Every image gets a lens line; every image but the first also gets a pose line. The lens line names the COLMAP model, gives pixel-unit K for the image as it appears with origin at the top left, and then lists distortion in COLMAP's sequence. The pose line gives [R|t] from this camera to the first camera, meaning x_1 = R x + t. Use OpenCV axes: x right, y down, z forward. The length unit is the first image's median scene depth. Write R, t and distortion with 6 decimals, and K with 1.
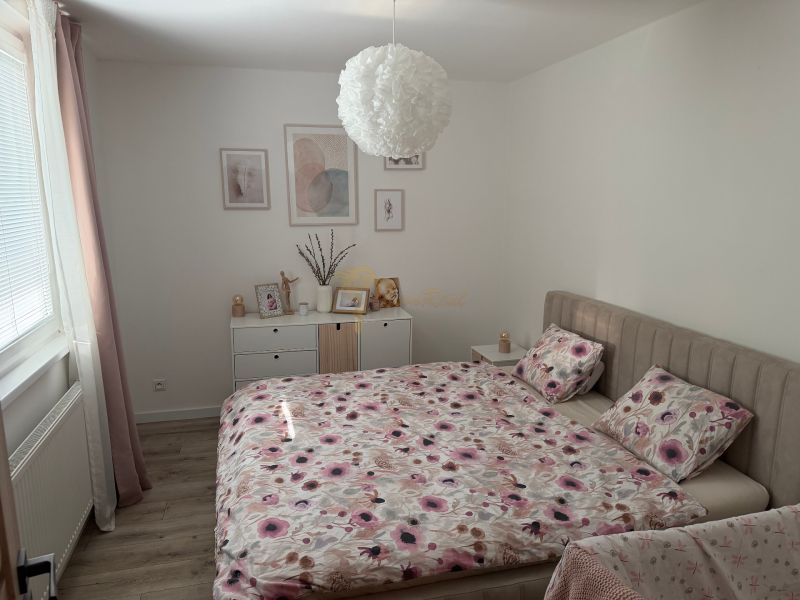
lens RADIAL K [[514.4, 0, 400.0], [0, 514.4, 300.0], [0, 0, 1]] dist [0.001480, -0.000990]
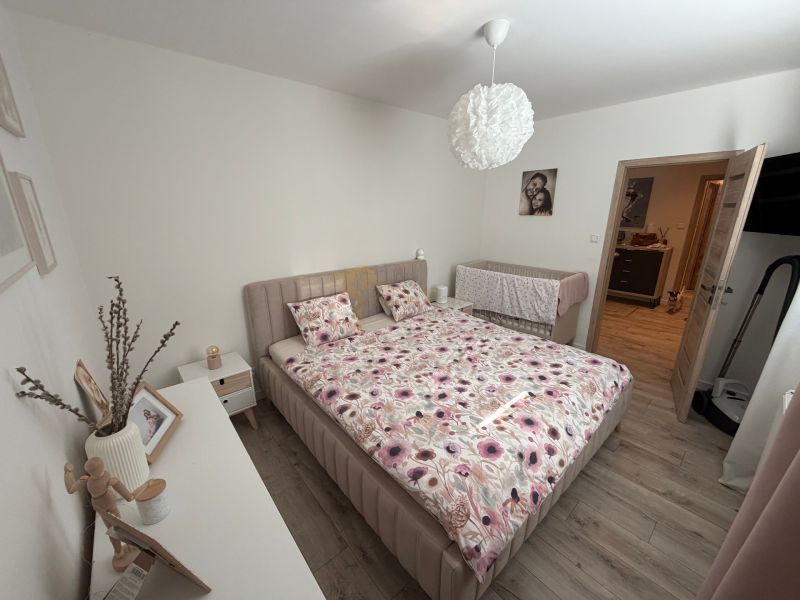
lens RADIAL K [[323.1, 0, 400.0], [0, 323.1, 300.0], [0, 0, 1]] dist [0.000164, -0.000136]
pose [[-0.409132, -0.265736, 0.872923, -0.683240], [0.179431, 0.914546, 0.362505, -0.271655], [-0.894659, 0.304942, -0.326489, 1.405325]]
